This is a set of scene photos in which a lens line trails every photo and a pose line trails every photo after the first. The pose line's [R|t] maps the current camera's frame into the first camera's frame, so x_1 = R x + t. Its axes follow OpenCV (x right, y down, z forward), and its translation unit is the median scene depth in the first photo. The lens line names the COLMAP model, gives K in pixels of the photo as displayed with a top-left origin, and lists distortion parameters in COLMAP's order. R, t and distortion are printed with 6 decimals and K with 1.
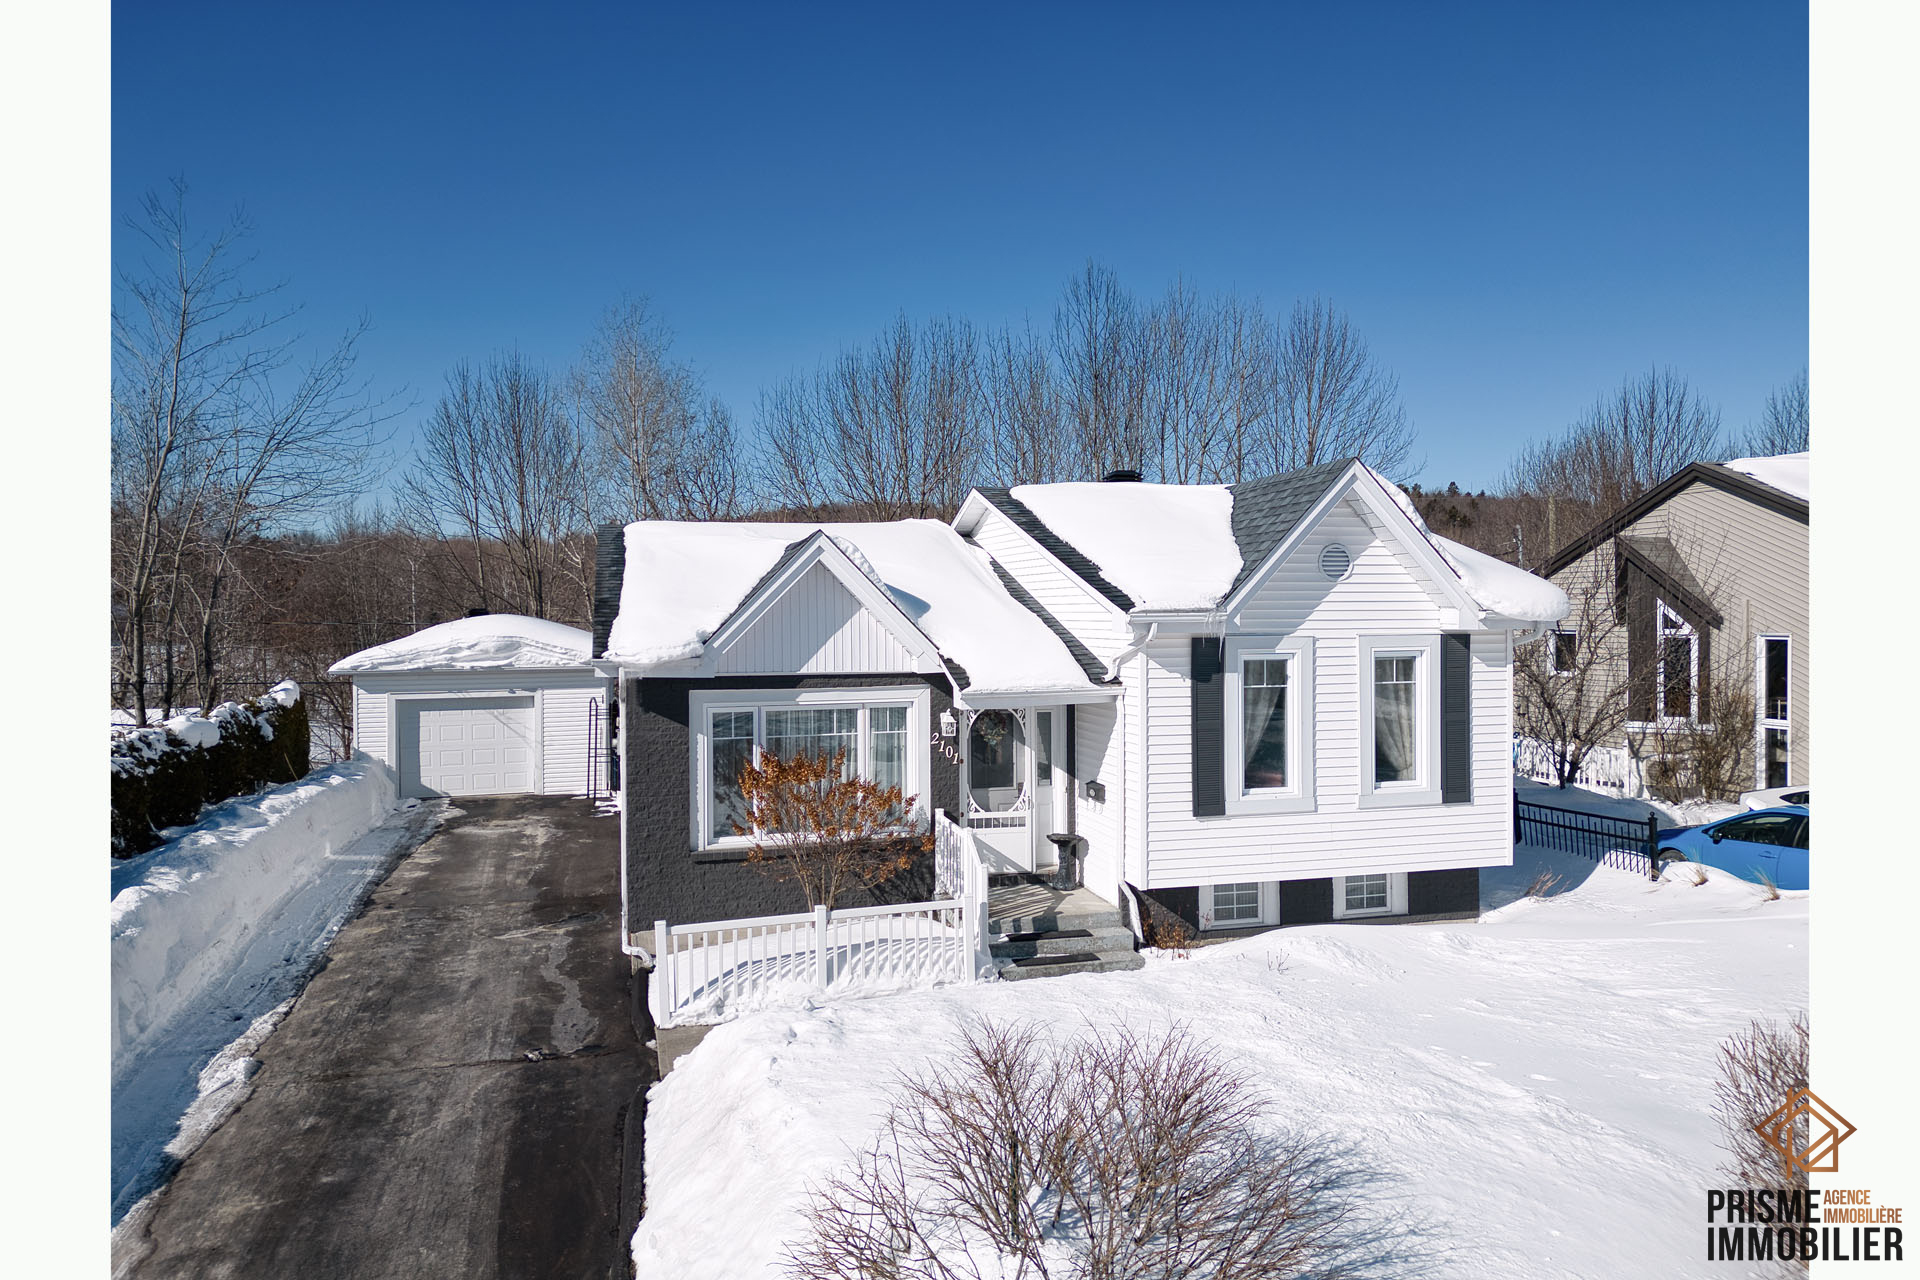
lens RADIAL K [[1192.6, 0, 959.5], [0, 1192.6, 632.4], [0, 0, 1]] dist [0.073123, -0.064090]
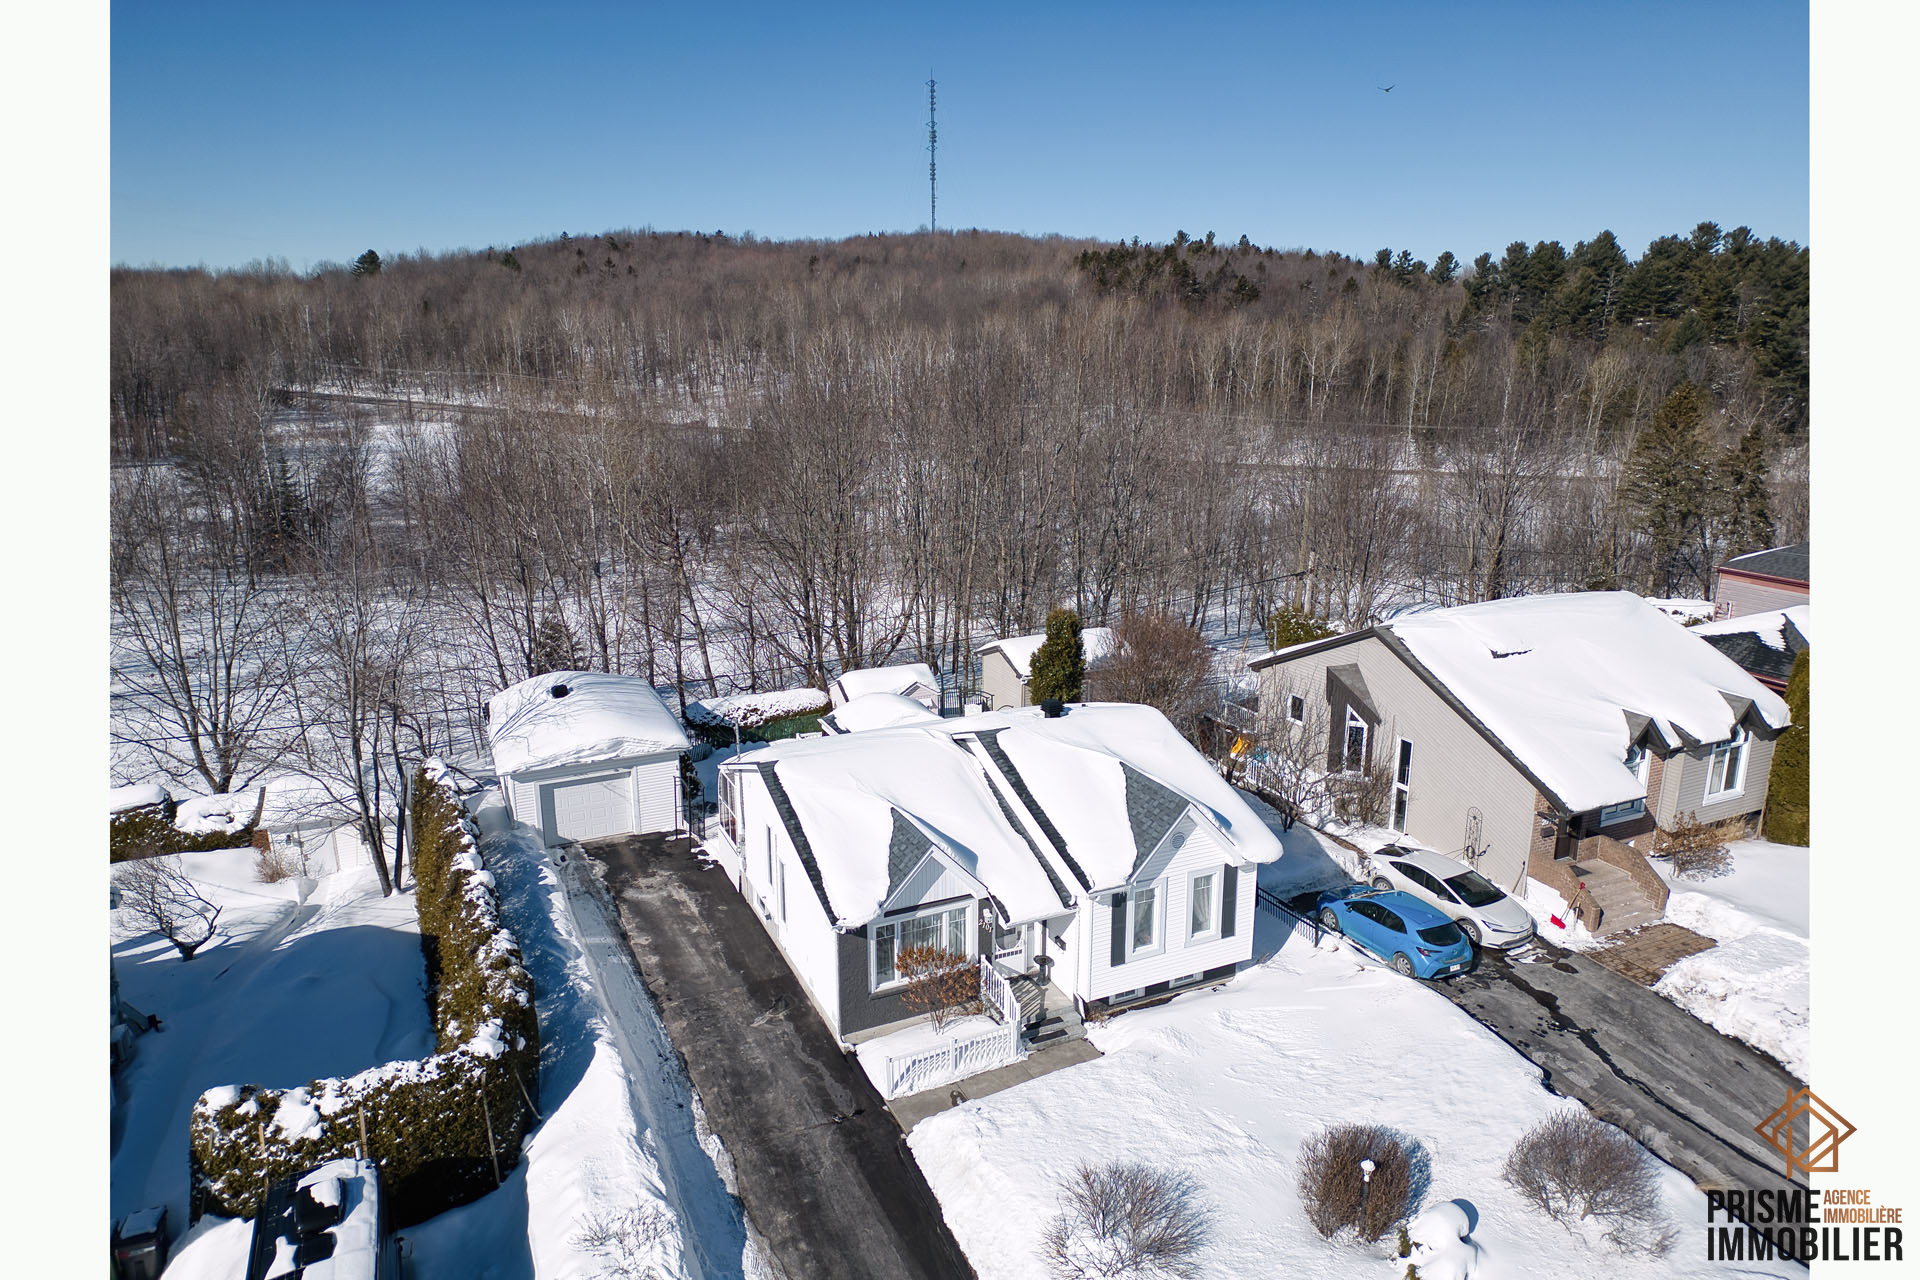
lens RADIAL K [[1192.6, 0, 959.5], [0, 1192.6, 632.4], [0, 0, 1]] dist [0.073123, -0.064090]
pose [[0.985999, -0.035874, 0.162849, -0.371343], [-0.002069, 0.973878, 0.227063, -0.852172], [-0.166741, -0.224221, 0.960168, -0.814628]]
